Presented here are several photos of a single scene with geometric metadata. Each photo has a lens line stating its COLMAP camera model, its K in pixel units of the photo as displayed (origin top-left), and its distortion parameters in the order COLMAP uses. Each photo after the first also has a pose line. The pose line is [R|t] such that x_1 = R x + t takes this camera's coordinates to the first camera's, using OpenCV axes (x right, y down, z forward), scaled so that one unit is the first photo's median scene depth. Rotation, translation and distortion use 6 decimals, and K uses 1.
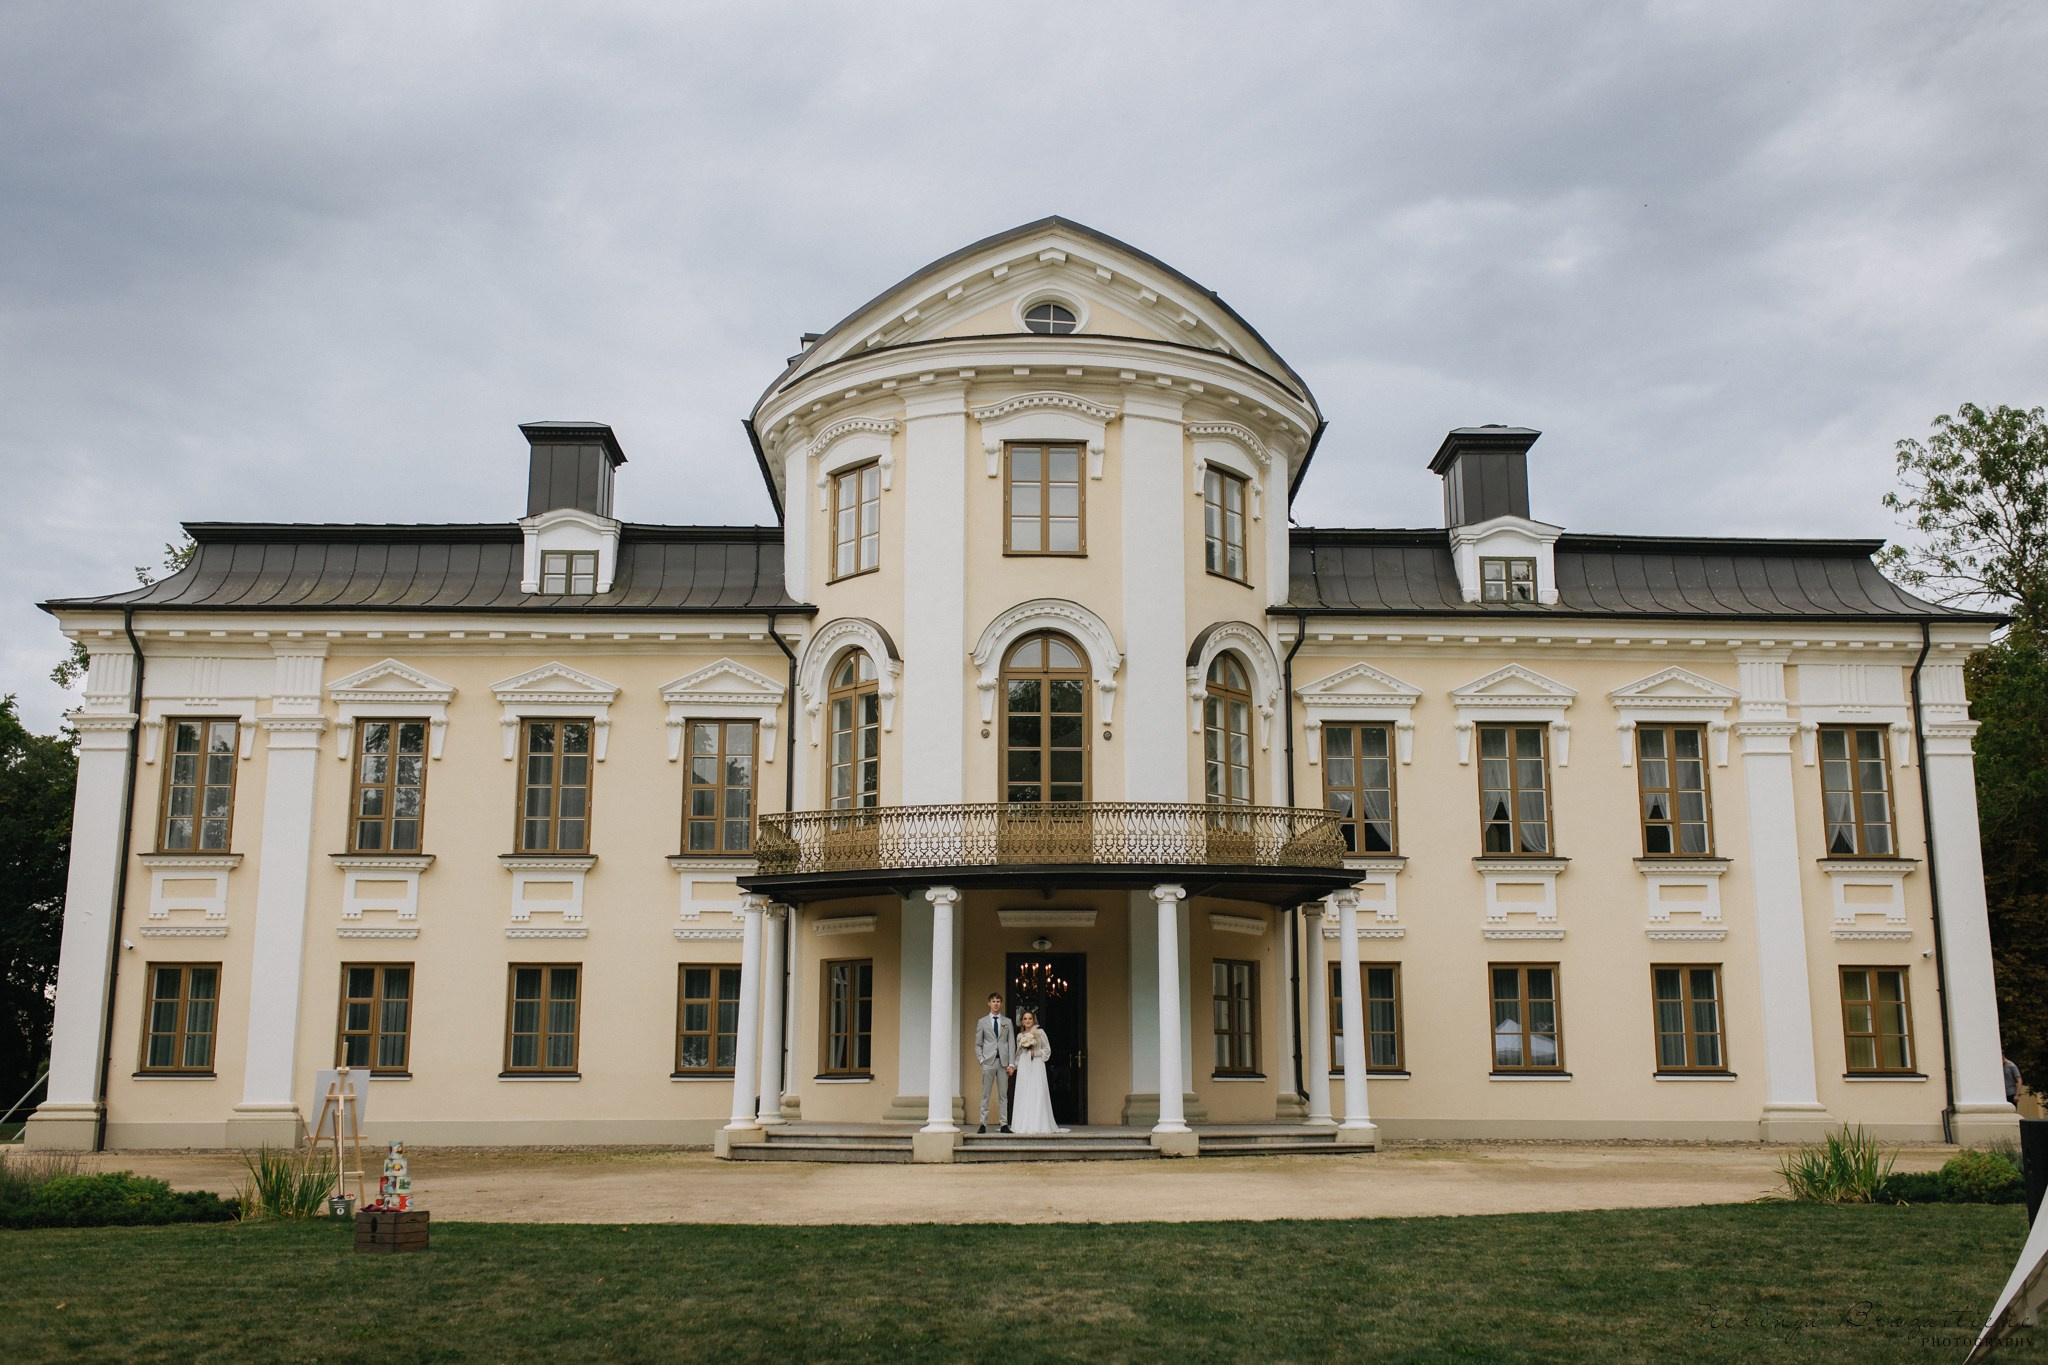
lens RADIAL K [[1948.8, 0, 1020.5], [0, 1948.8, 685.9], [0, 0, 1]] dist [-0.004588, 0.000000]
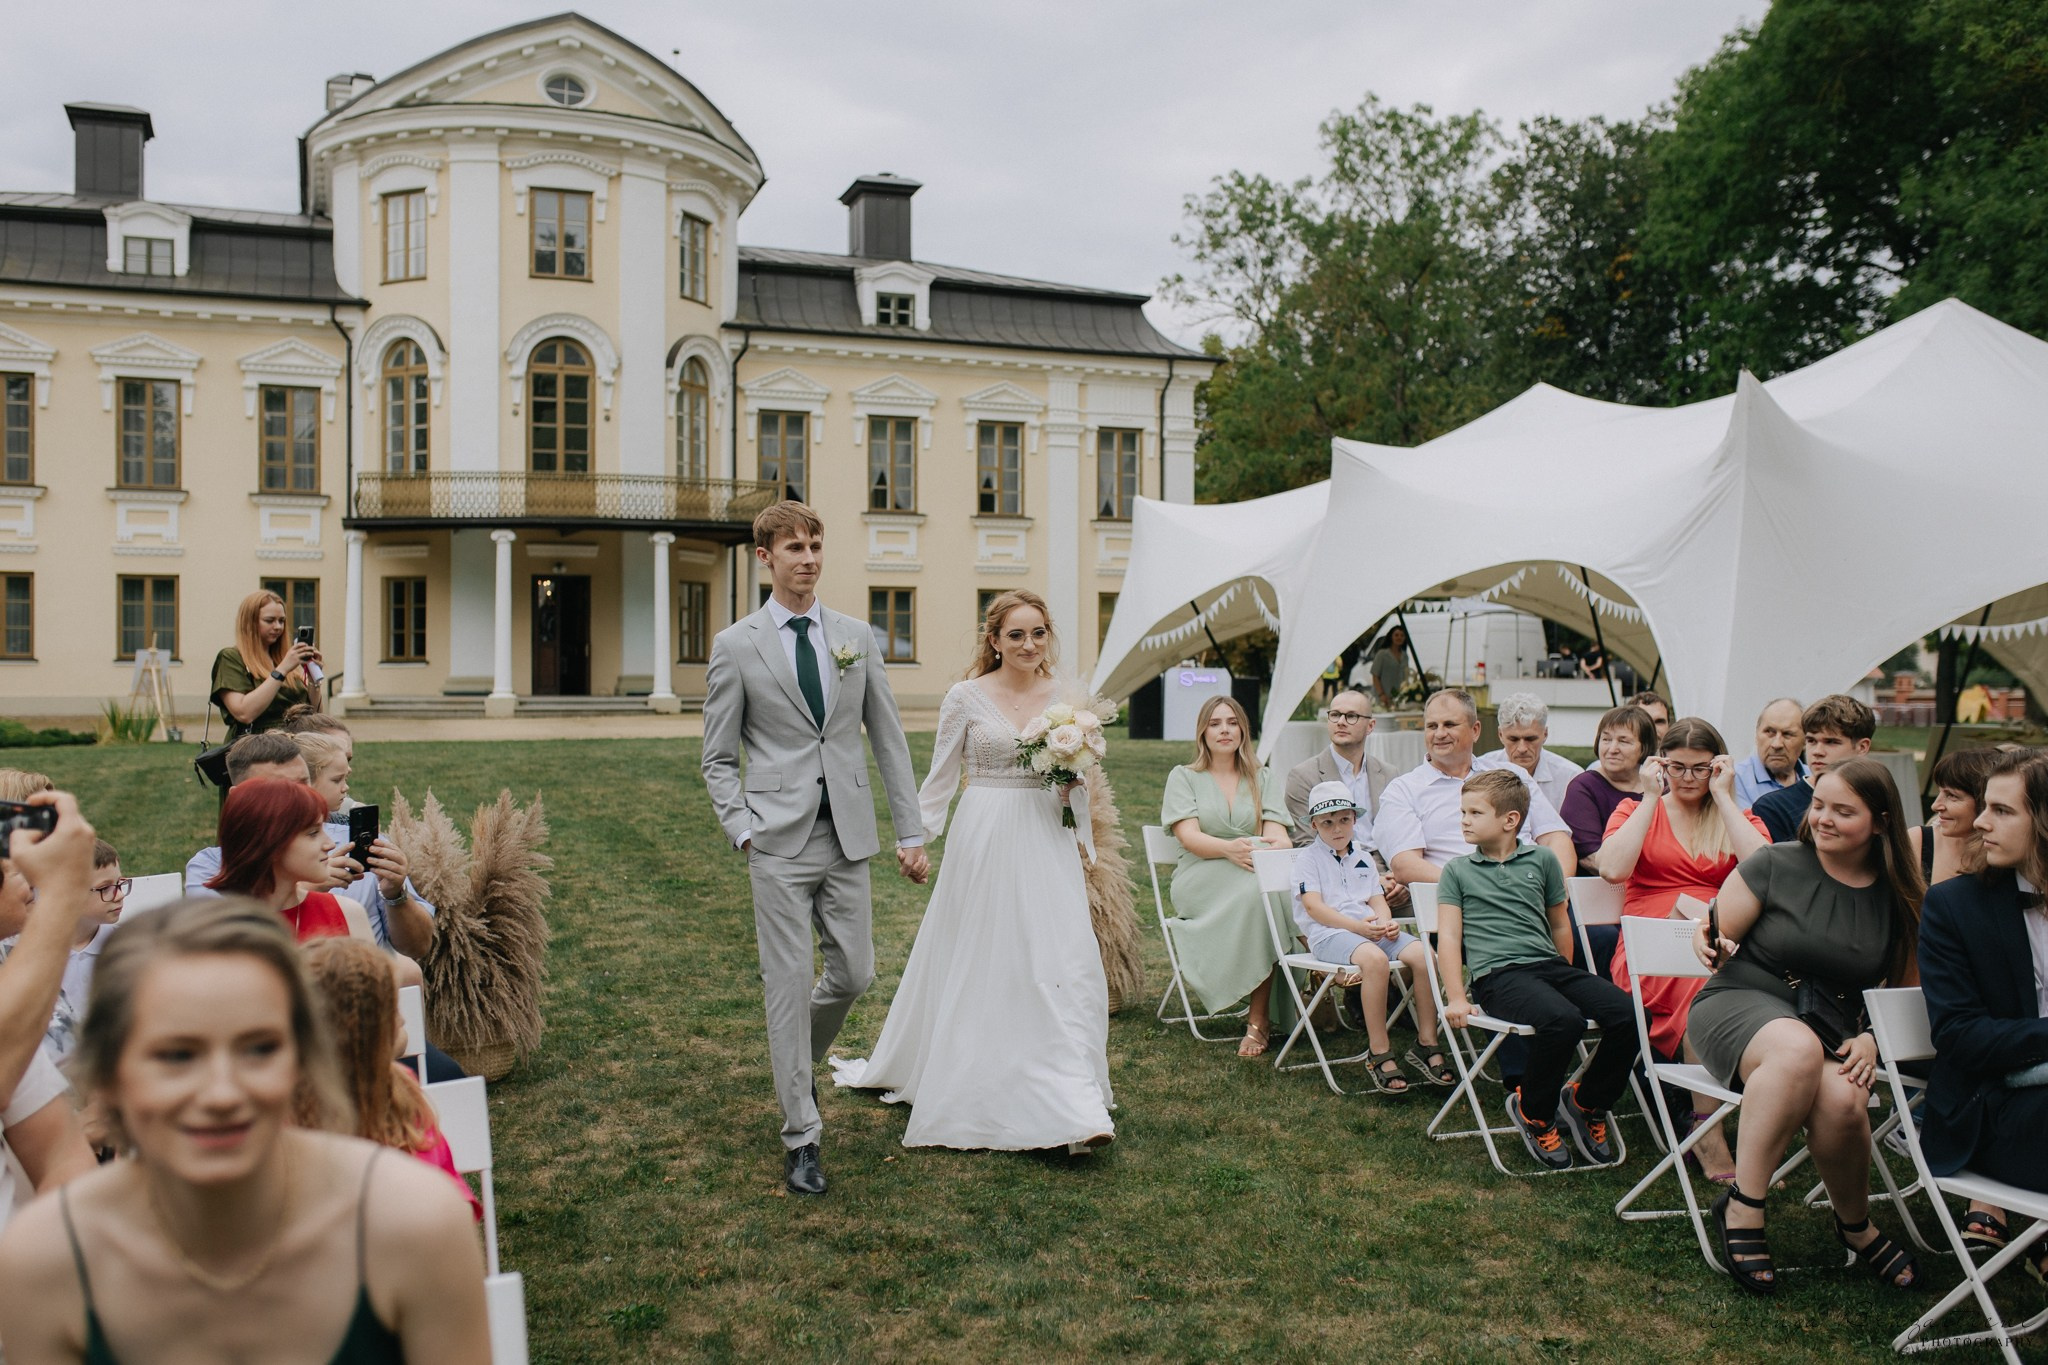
lens RADIAL K [[1948.8, 0, 1020.1], [0, 1948.8, 686.1], [0, 0, 1]] dist [-0.004588, 0.000000]
pose [[0.947118, 0.000248, 0.320887, -0.110094], [-0.064631, 0.979653, 0.190007, -0.063293], [-0.314311, -0.200699, 0.927863, -0.365795]]
